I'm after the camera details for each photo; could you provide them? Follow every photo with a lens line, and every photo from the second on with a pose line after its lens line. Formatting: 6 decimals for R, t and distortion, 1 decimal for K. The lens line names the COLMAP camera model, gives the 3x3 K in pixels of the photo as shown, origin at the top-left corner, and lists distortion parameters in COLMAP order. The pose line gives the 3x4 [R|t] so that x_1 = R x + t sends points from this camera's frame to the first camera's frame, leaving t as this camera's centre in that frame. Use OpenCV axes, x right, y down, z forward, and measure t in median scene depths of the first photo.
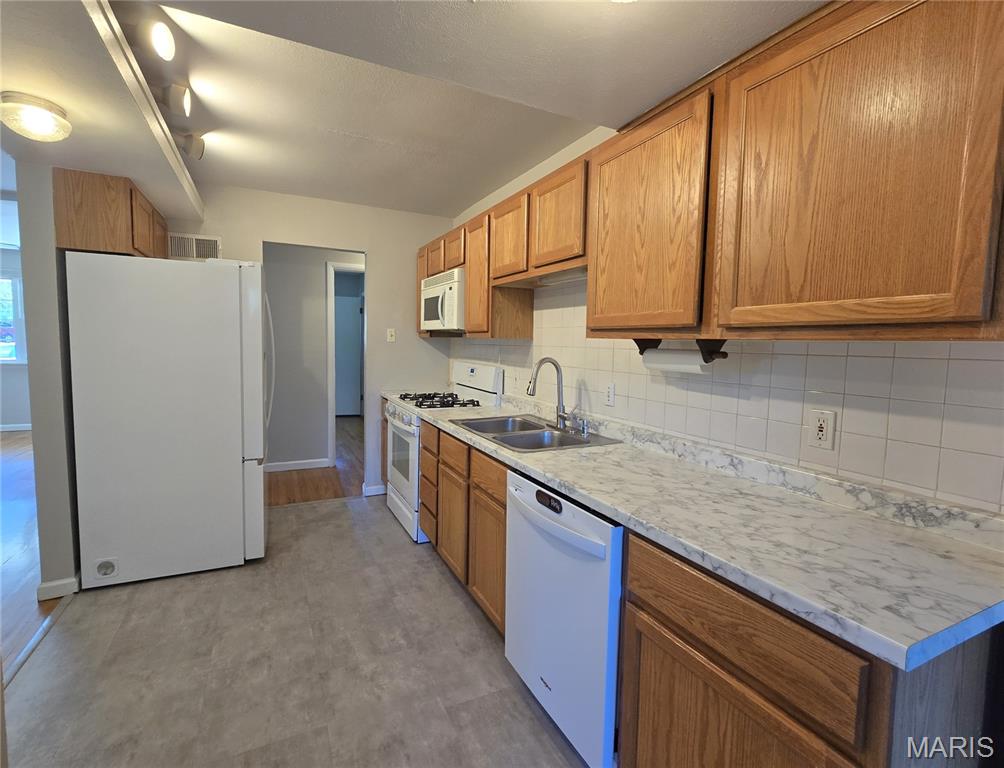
lens RADIAL K [[463.4, 0, 478.5], [0, 463.4, 379.8], [0, 0, 1]] dist [-0.000425, 0.000069]
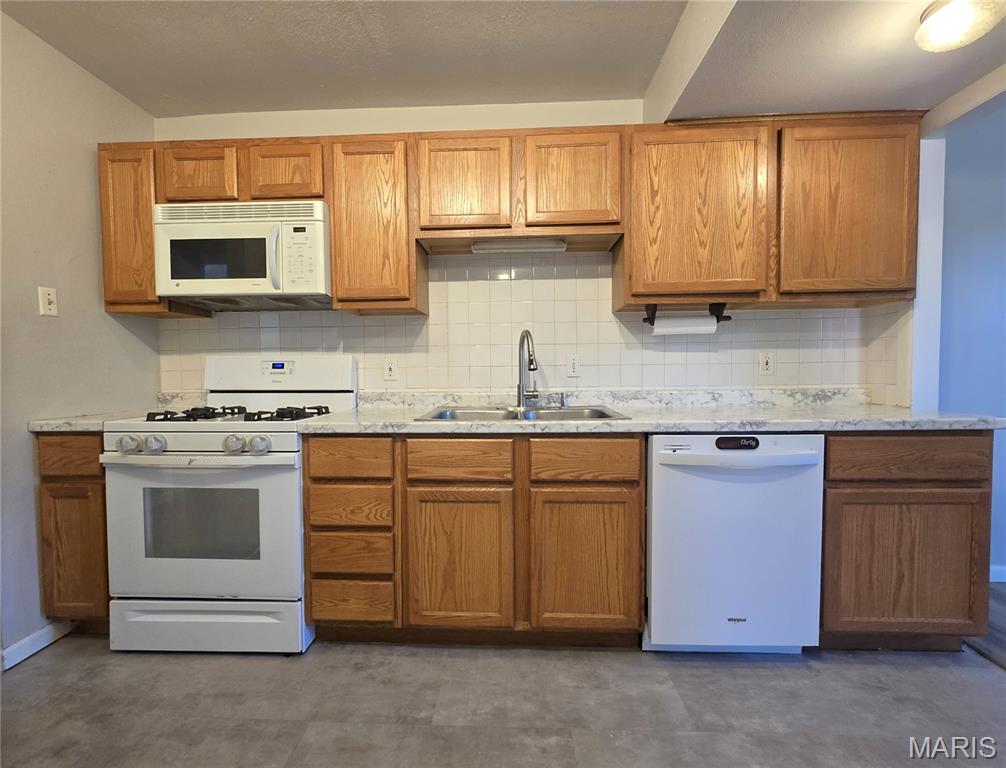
lens RADIAL K [[444.8, 0, 503.0], [0, 444.8, 384.0], [0, 0, 1]] dist [-0.001661, -0.000008]
pose [[0.457193, -0.053317, 0.887768, -1.008575], [0.092622, 0.995628, 0.012096, 0.067239], [-0.884532, 0.076696, 0.460132, 1.015602]]
